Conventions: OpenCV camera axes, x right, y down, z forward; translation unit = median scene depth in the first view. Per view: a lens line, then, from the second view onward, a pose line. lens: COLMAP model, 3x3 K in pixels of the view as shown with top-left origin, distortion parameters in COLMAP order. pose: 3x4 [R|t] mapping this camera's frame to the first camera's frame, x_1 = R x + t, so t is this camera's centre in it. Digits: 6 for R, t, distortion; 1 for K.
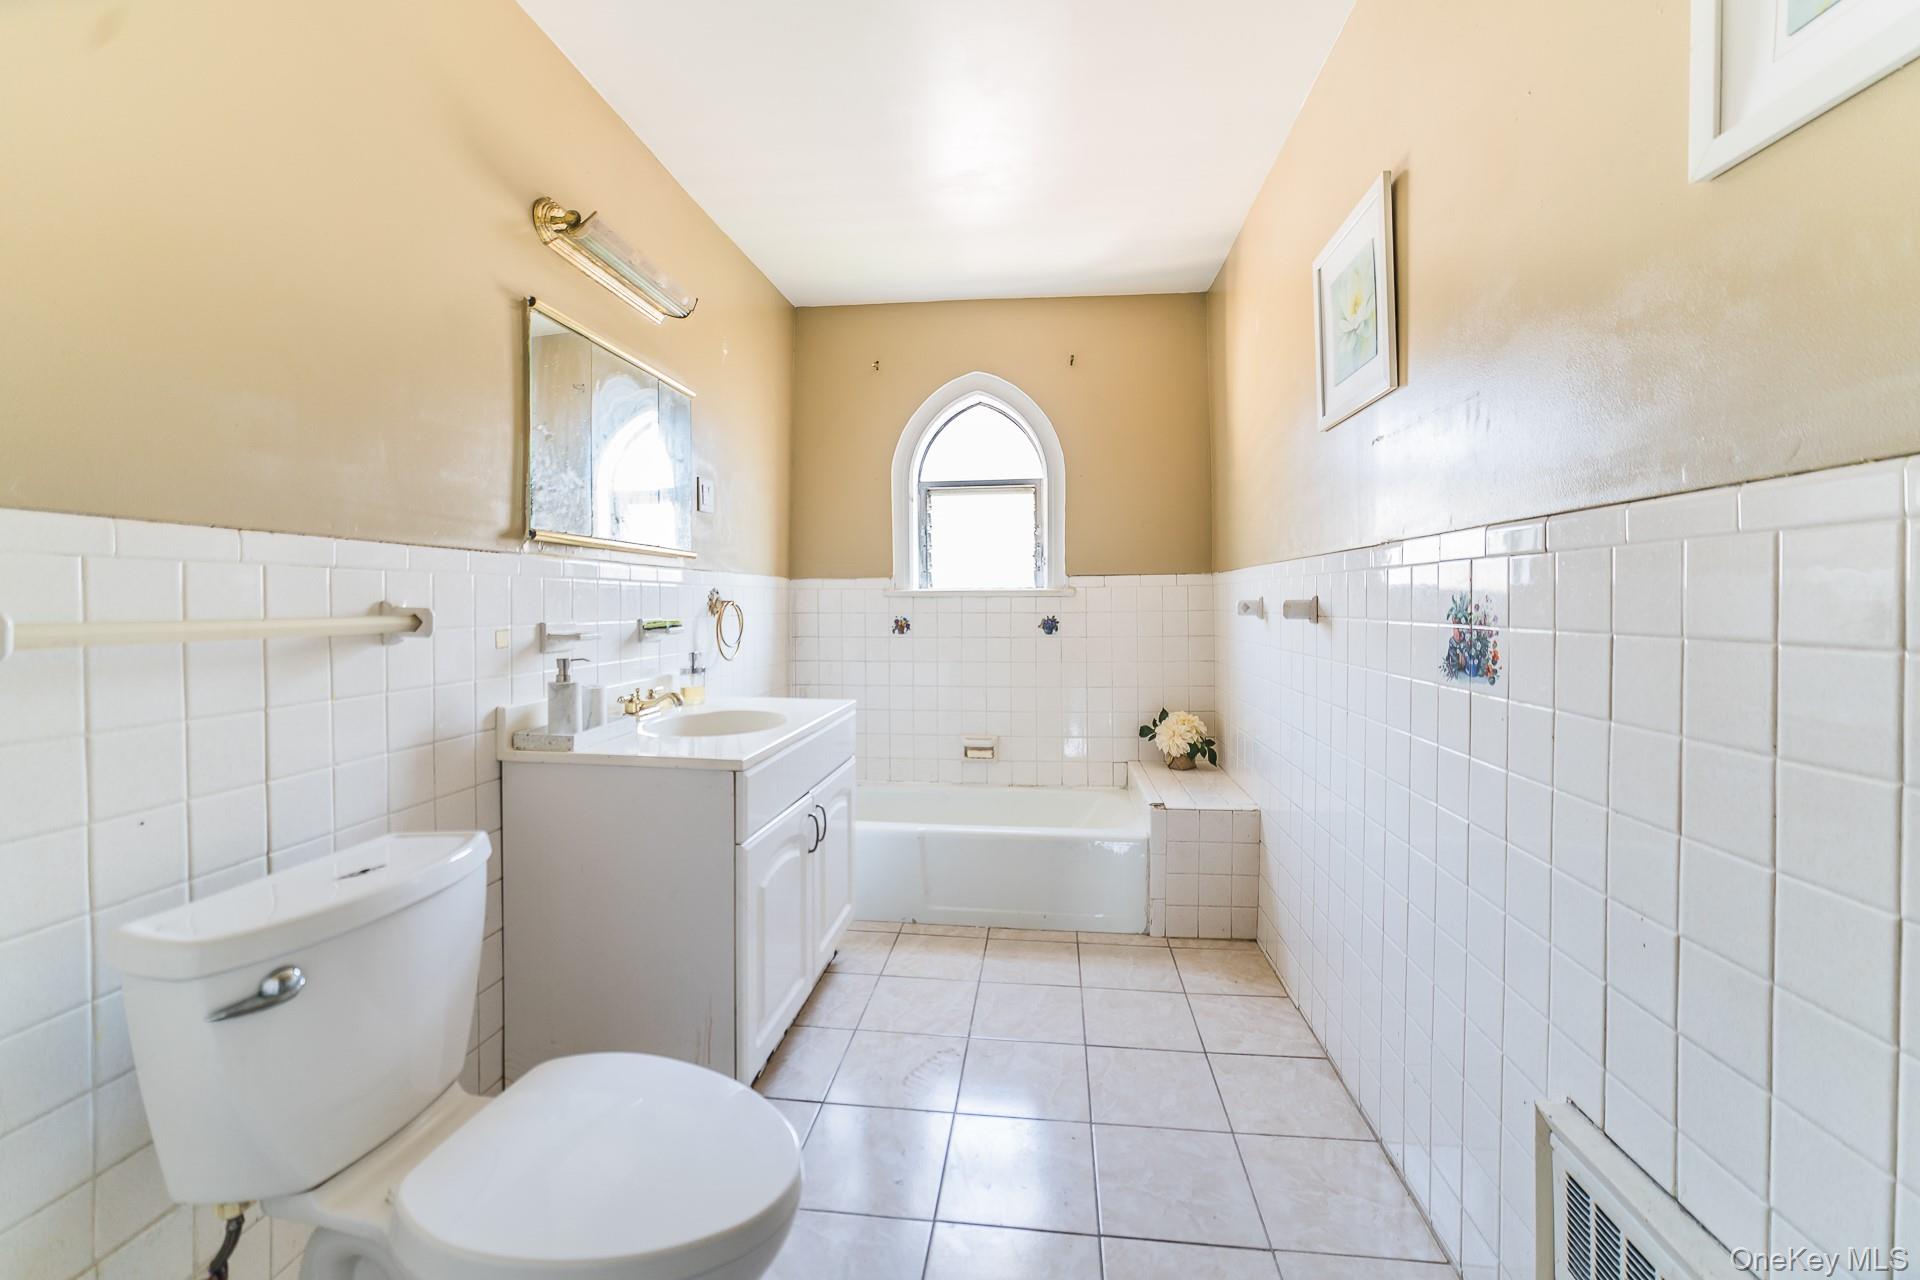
lens RADIAL K [[771.5, 0, 961.4], [0, 771.5, 631.8], [0, 0, 1]] dist [-0.048165, 0.022529]
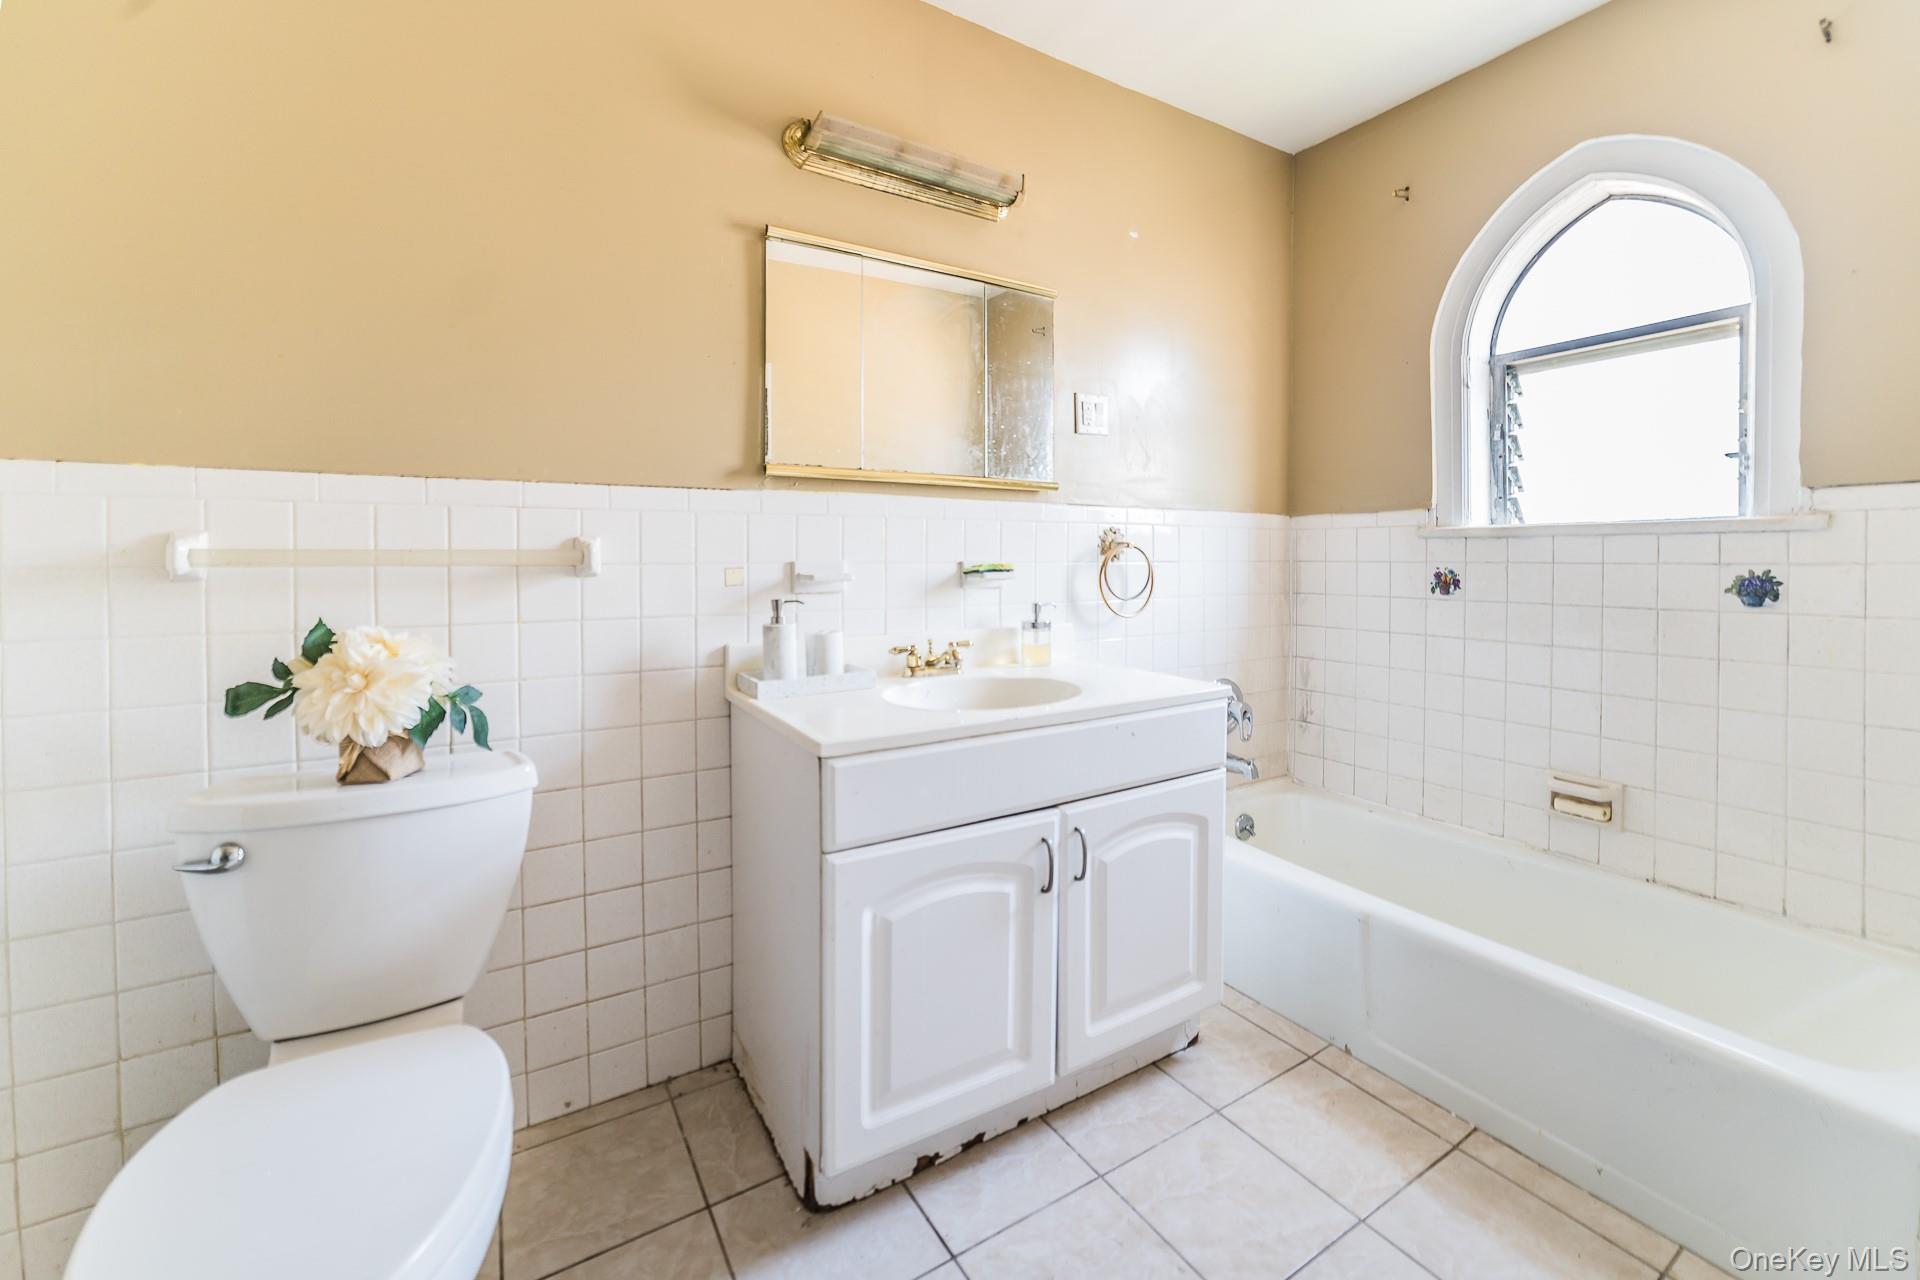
lens RADIAL K [[775.4, 0, 965.4], [0, 775.4, 576.5], [0, 0, 1]] dist [-0.033644, 0.011014]
pose [[0.623591, 0.023435, -0.781399, 0.236397], [-0.031759, 0.999485, 0.004630, -0.003304], [0.781105, 0.021929, 0.624014, 0.379703]]
